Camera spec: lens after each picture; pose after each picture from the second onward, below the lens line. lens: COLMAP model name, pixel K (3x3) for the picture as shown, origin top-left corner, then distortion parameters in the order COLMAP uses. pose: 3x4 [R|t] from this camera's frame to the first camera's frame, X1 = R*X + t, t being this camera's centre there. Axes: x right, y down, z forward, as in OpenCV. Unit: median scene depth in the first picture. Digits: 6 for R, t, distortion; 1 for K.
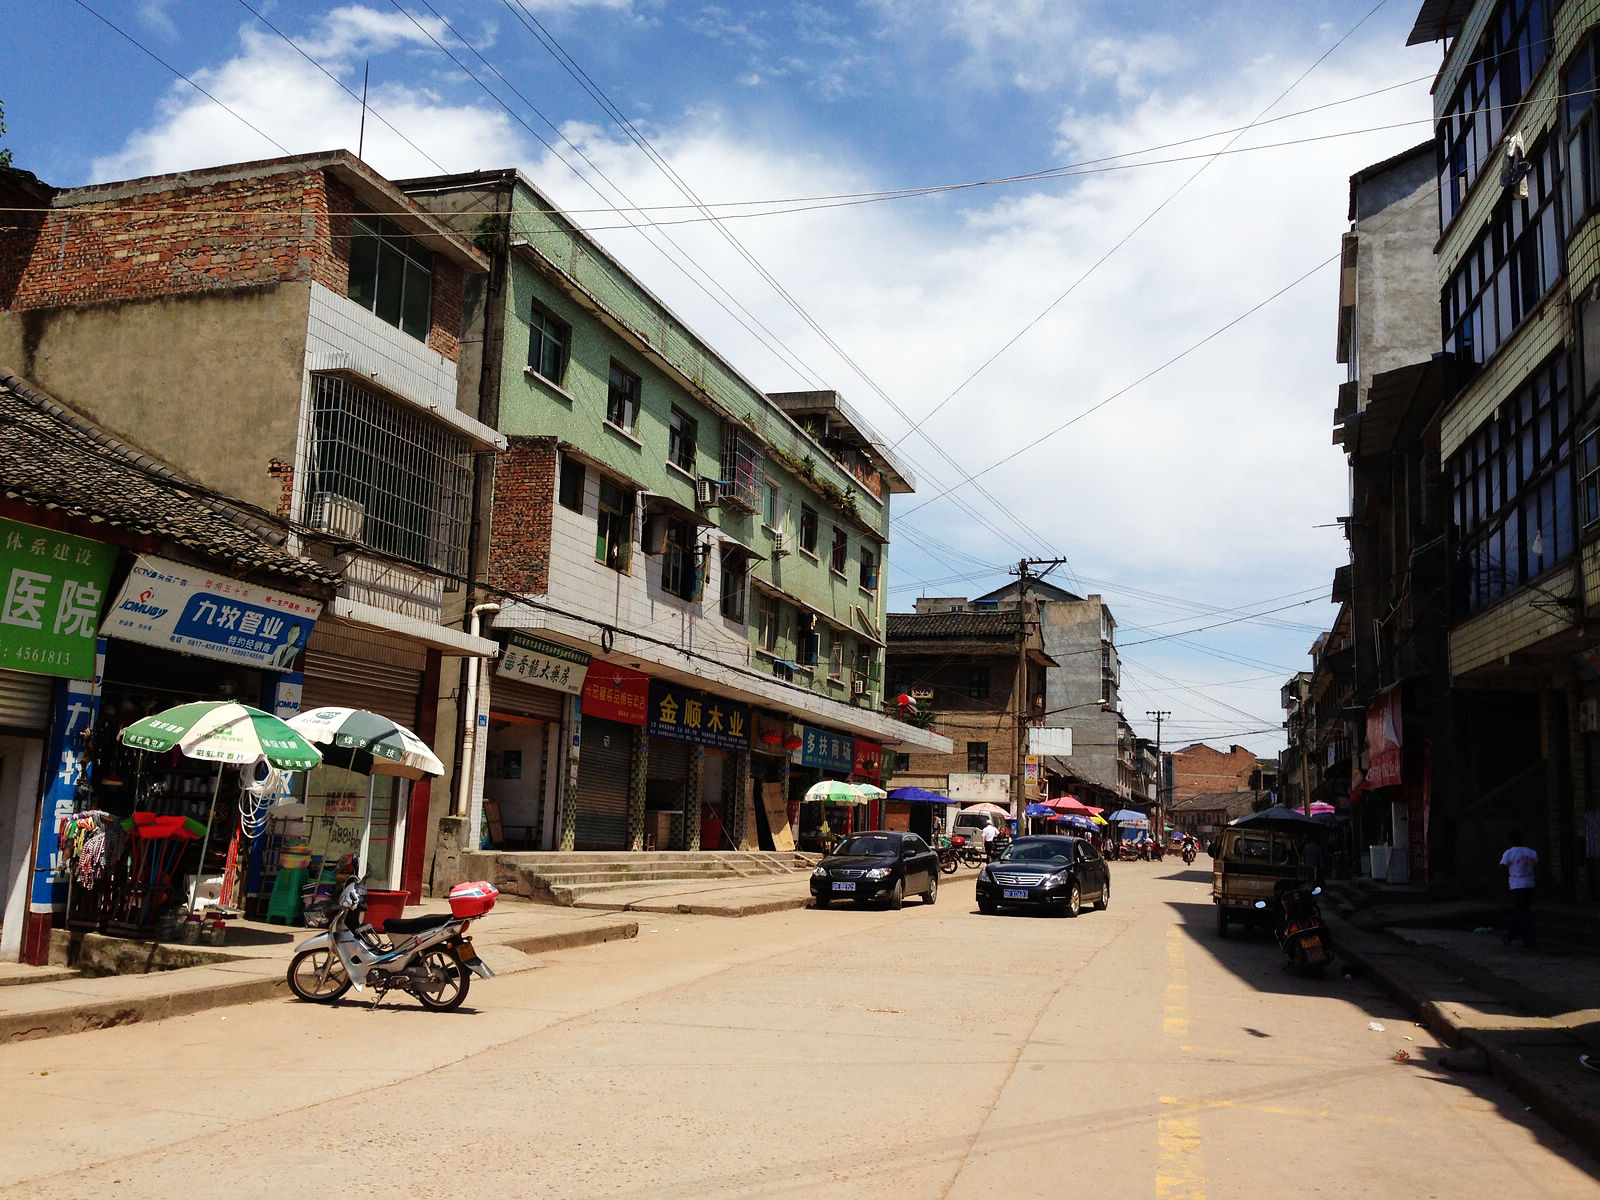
lens RADIAL K [[1499.6, 0, 792.2], [0, 1499.6, 586.9], [0, 0, 1]] dist [0.145181, -0.267803]
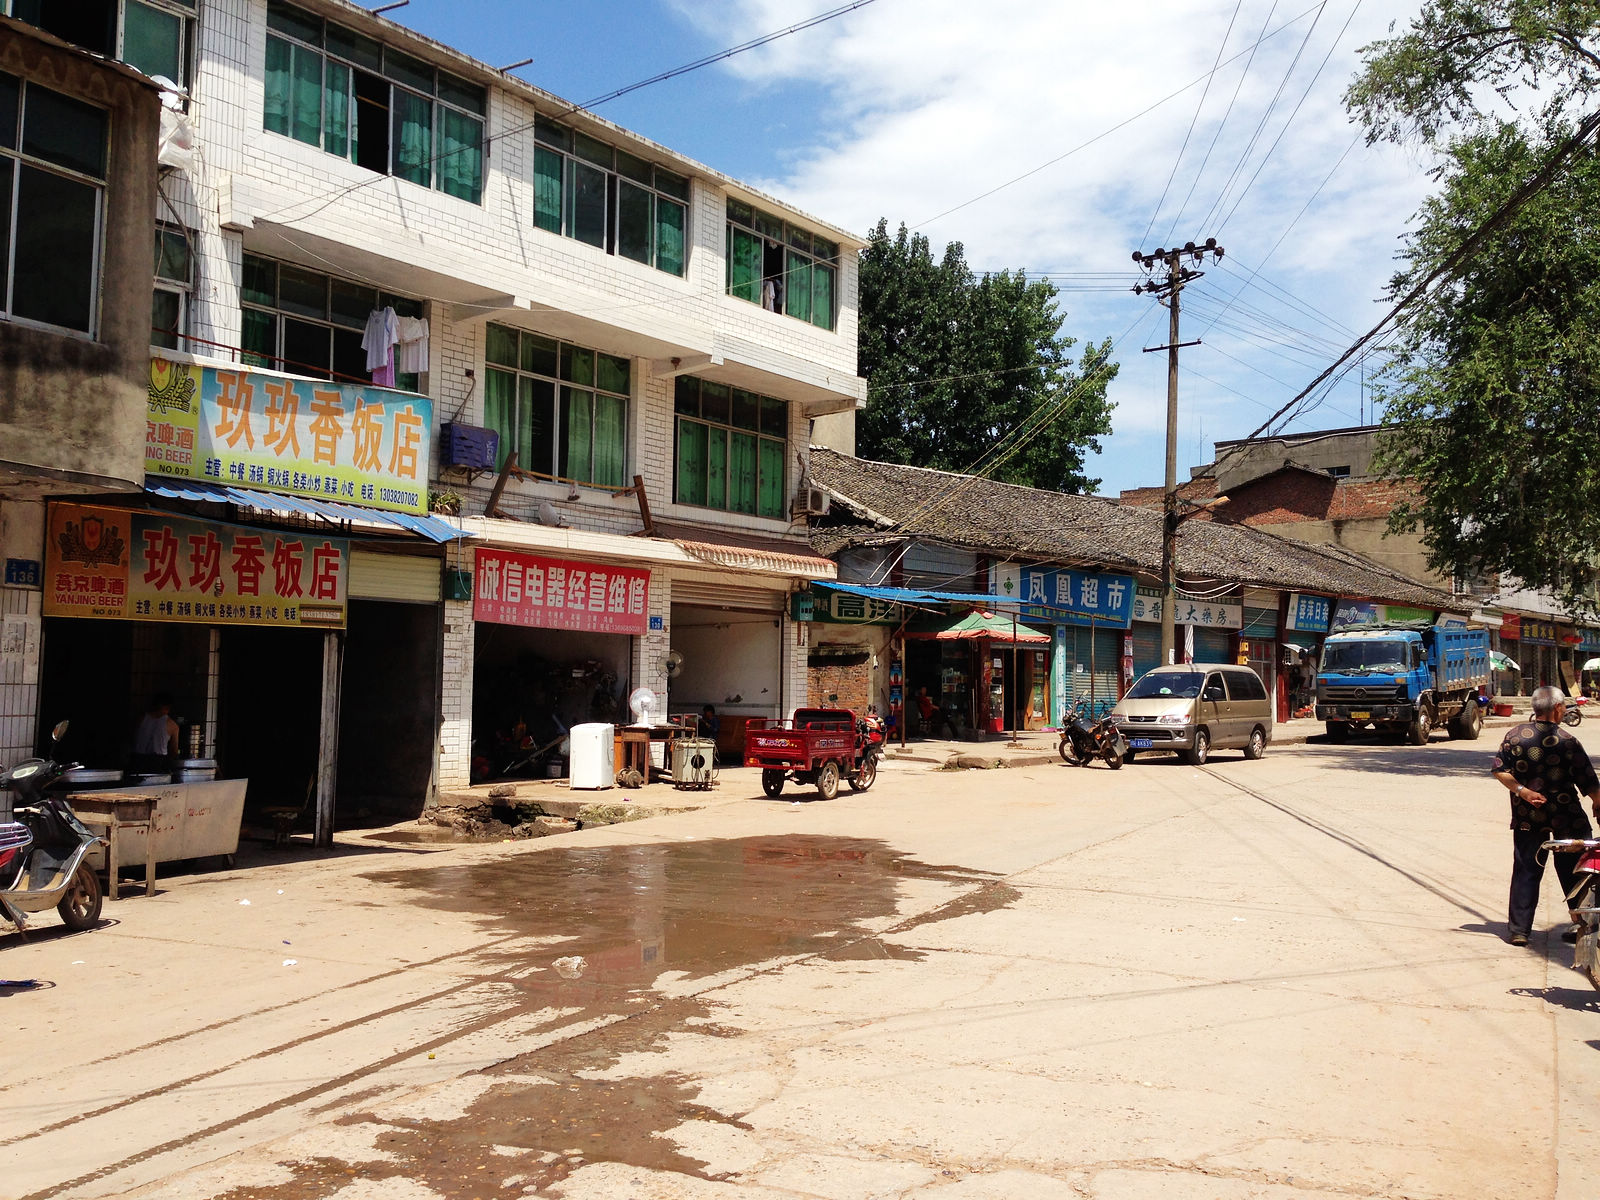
lens RADIAL K [[1499.6, 0, 792.2], [0, 1499.6, 586.9], [0, 0, 1]] dist [0.145181, -0.267803]
pose [[0.923941, -0.048337, -0.379470, -0.366932], [0.081568, 0.994065, 0.071979, -0.369560], [0.373738, -0.097457, 0.922400, -2.310079]]
